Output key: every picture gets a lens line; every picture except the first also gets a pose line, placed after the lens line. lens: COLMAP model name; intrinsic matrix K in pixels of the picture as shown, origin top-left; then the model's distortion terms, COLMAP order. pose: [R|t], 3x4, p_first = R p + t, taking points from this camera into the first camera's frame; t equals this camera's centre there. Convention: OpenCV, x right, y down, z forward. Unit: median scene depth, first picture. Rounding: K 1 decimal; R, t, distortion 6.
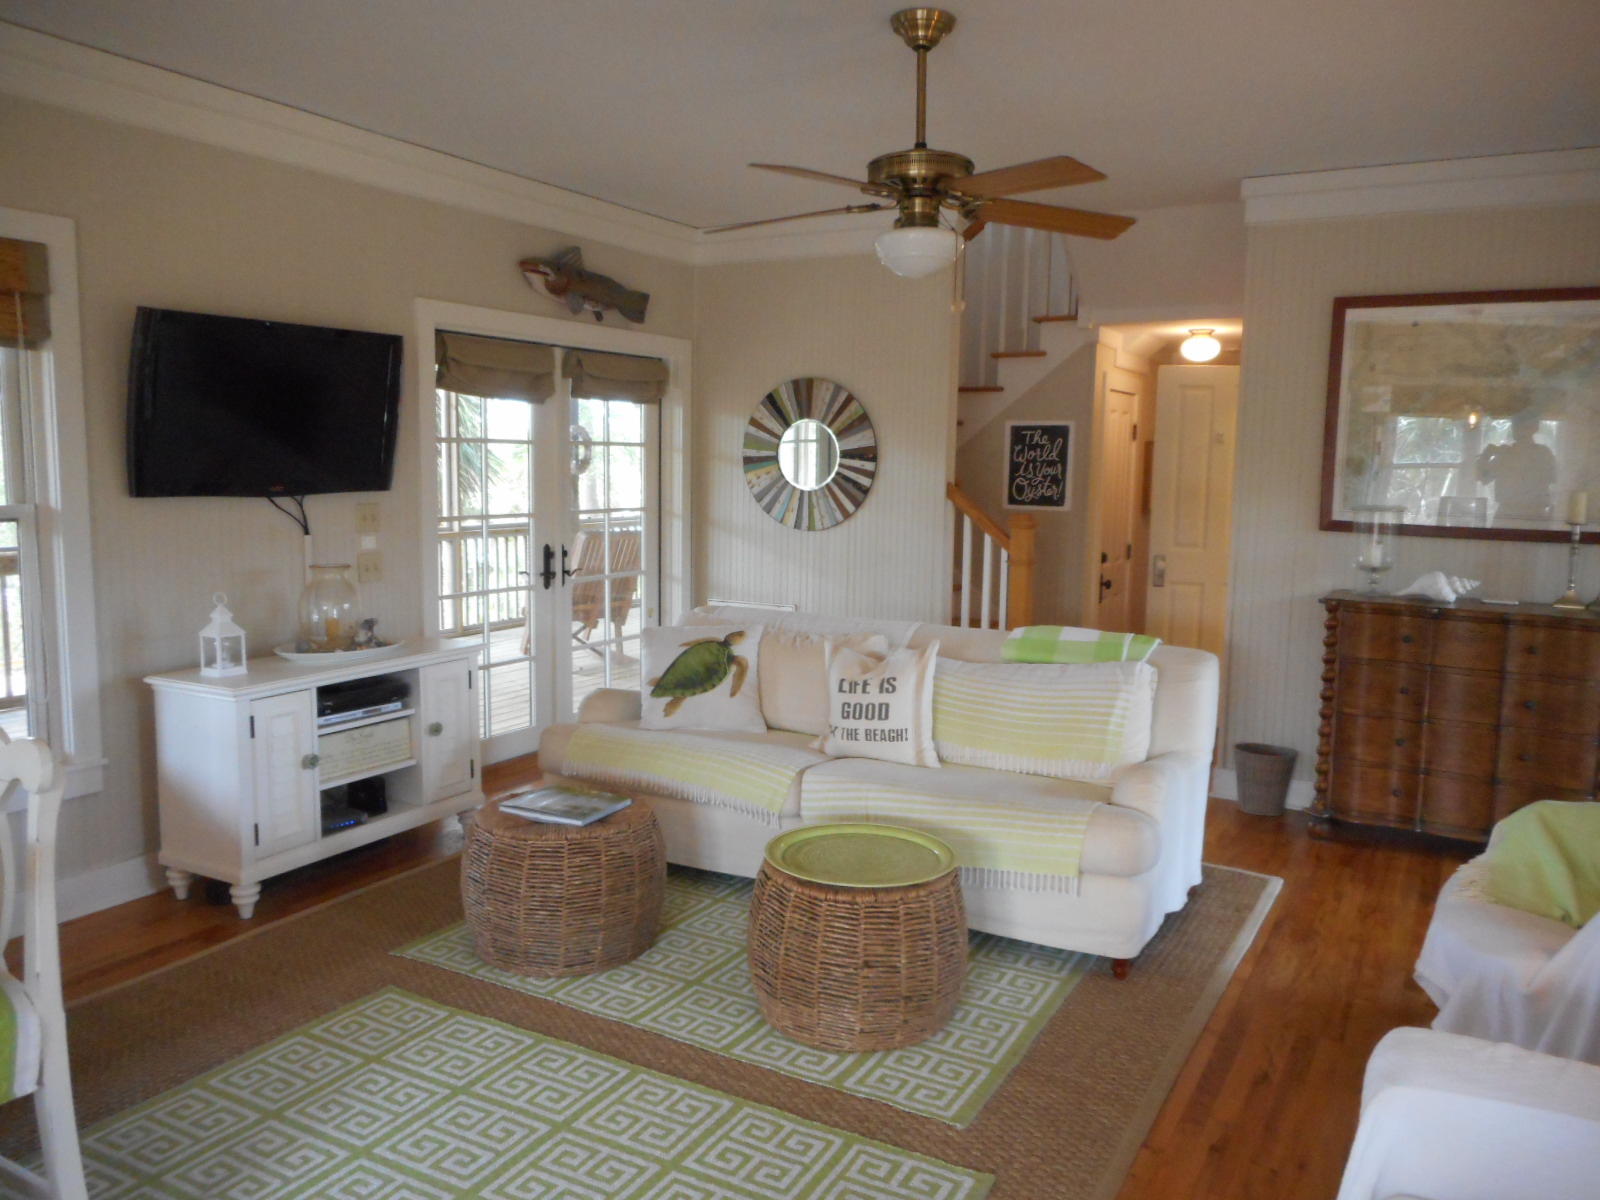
lens RADIAL K [[1210.5, 0, 808.8], [0, 1210.5, 601.8], [0, 0, 1]] dist [0.000948, 0.000687]
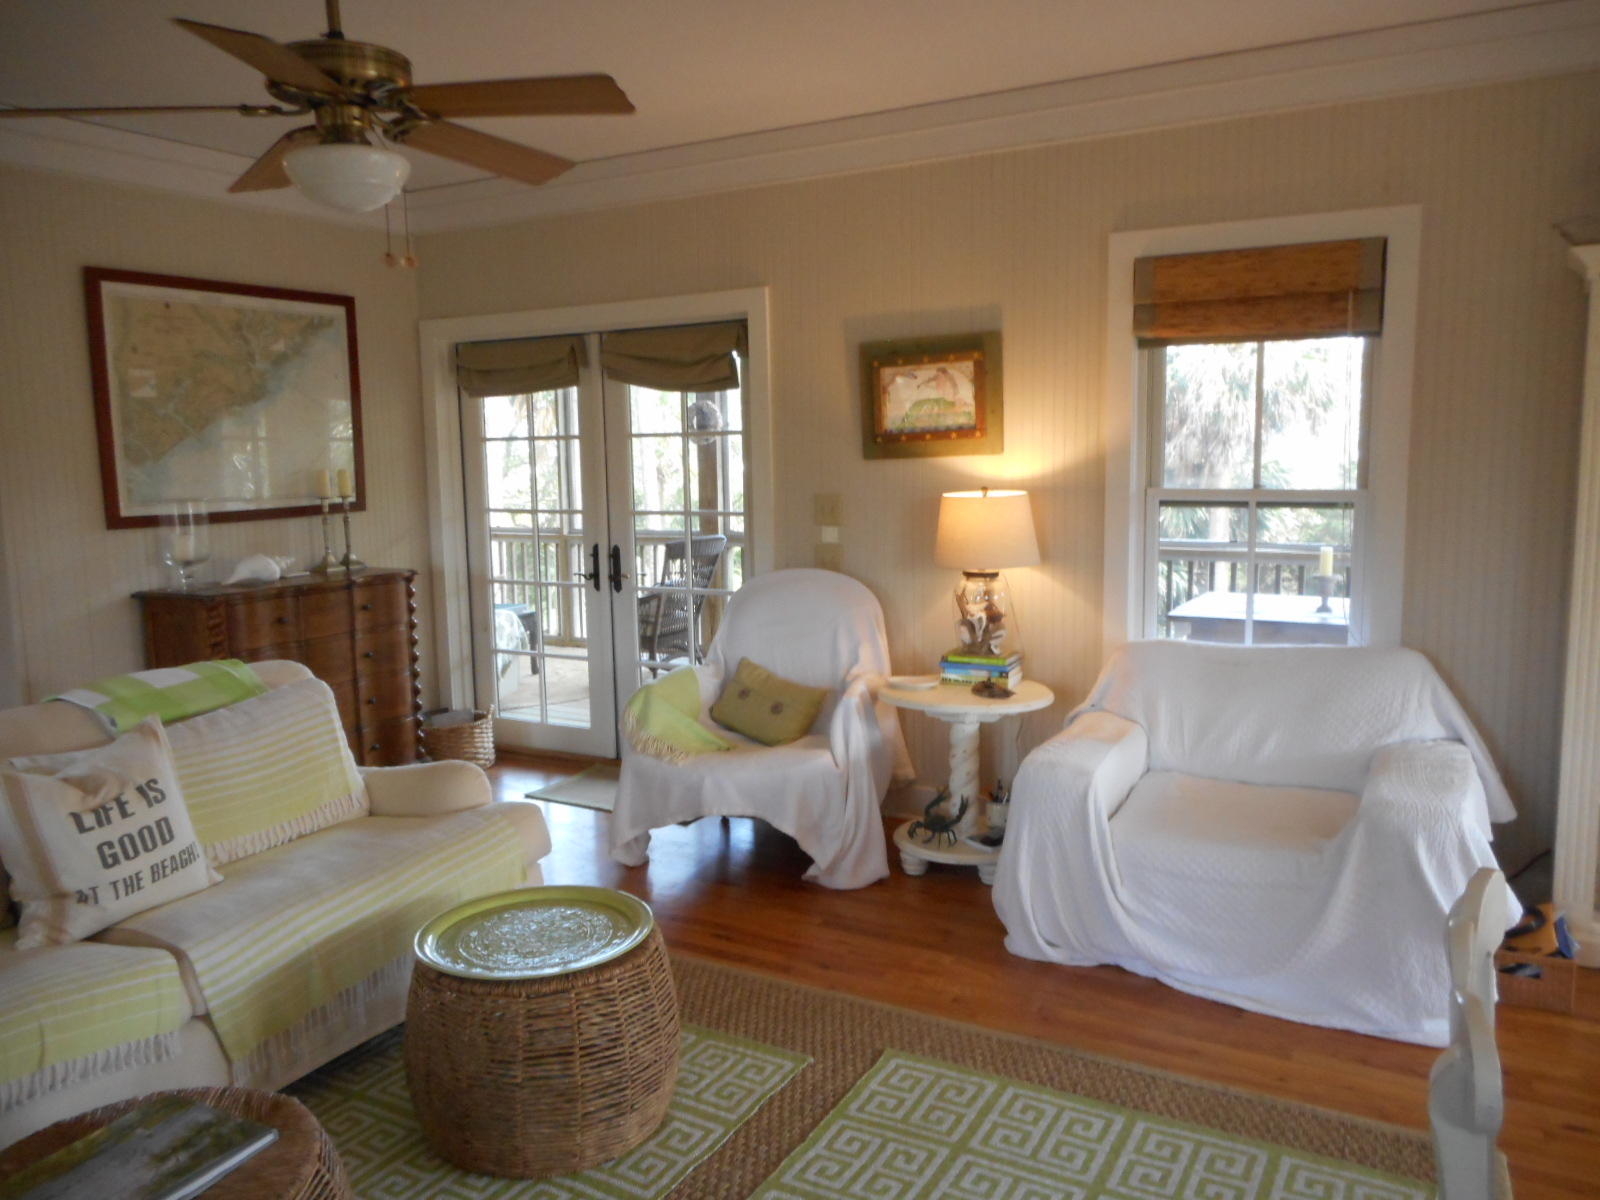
lens RADIAL K [[1210.5, 0, 801.6], [0, 1210.5, 594.6], [0, 0, 1]] dist [0.000948, 0.000687]
pose [[0.014838, -0.145241, 0.989285, -0.507272], [0.141165, 0.979788, 0.141729, -0.073442], [-0.989875, 0.137550, 0.035041, 0.524005]]
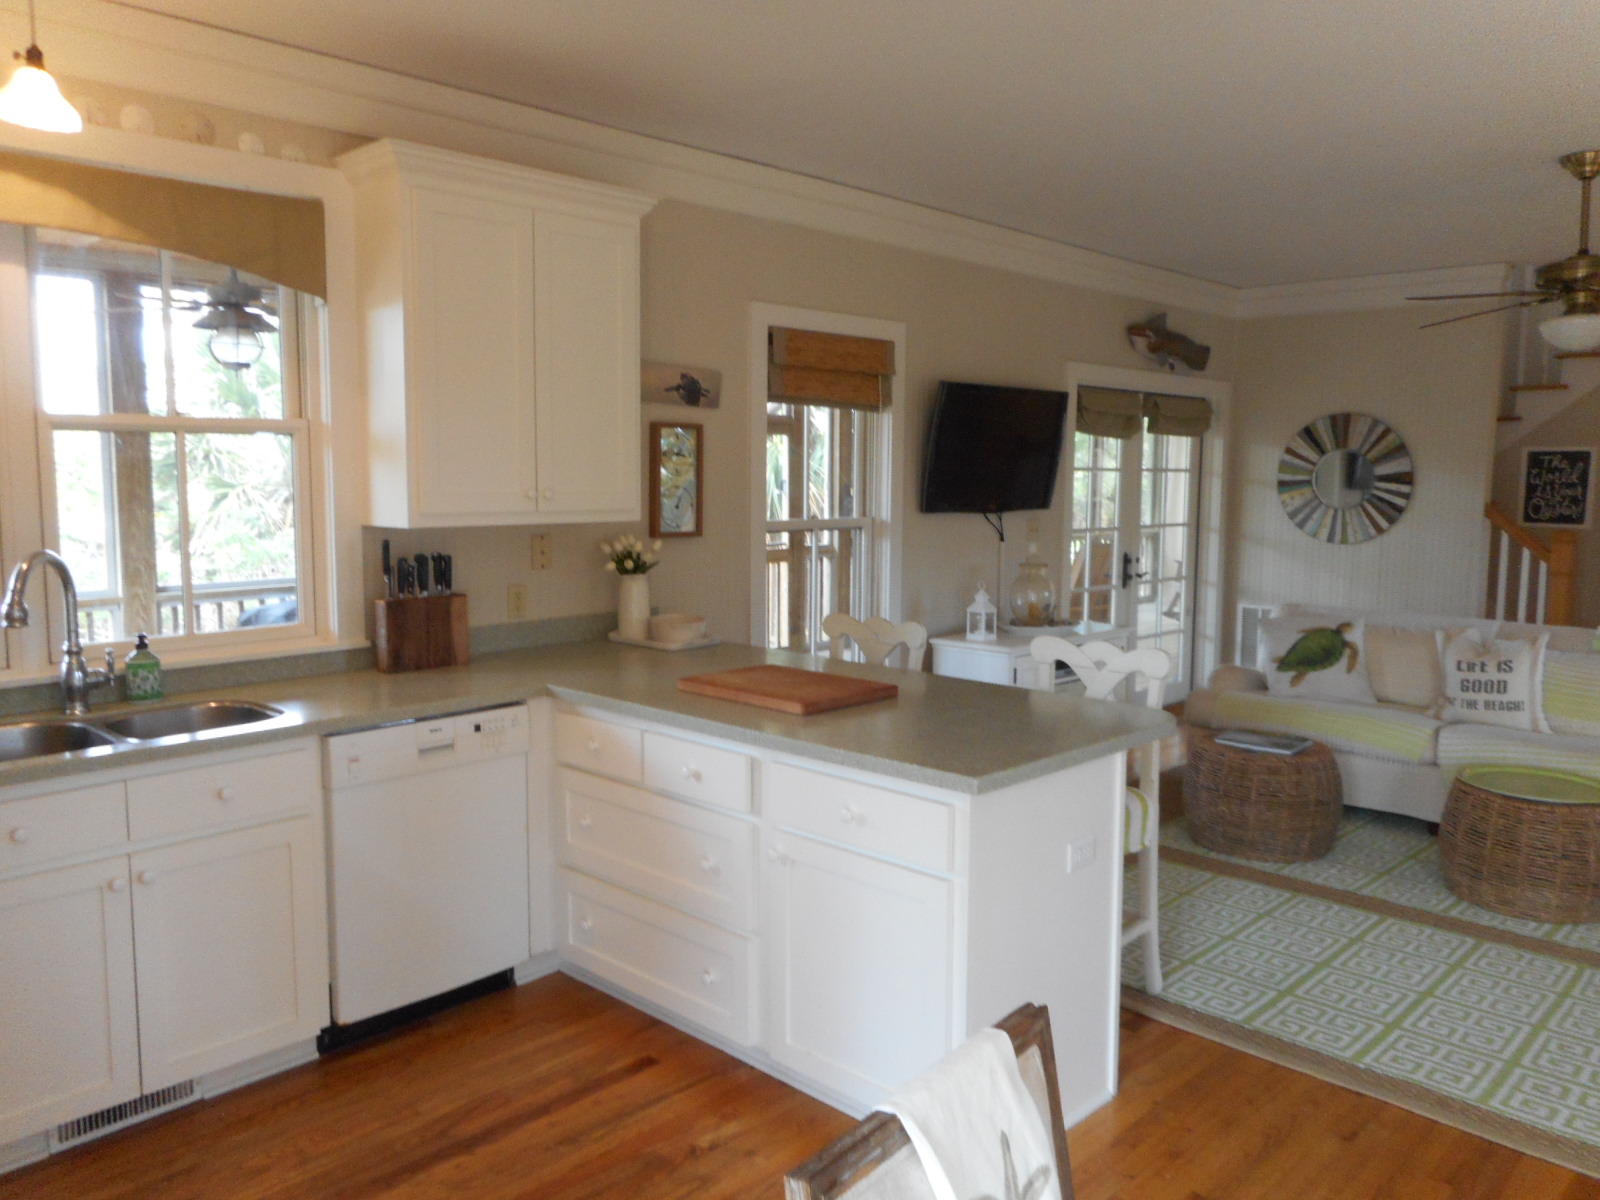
lens RADIAL K [[1210.5, 0, 791.5], [0, 1210.5, 585.1], [0, 0, 1]] dist [0.000948, 0.000687]
pose [[0.964676, 0.021646, -0.262547, -0.279016], [-0.028359, 0.999360, -0.021806, 0.028958], [0.261907, 0.028481, 0.964673, -0.354454]]
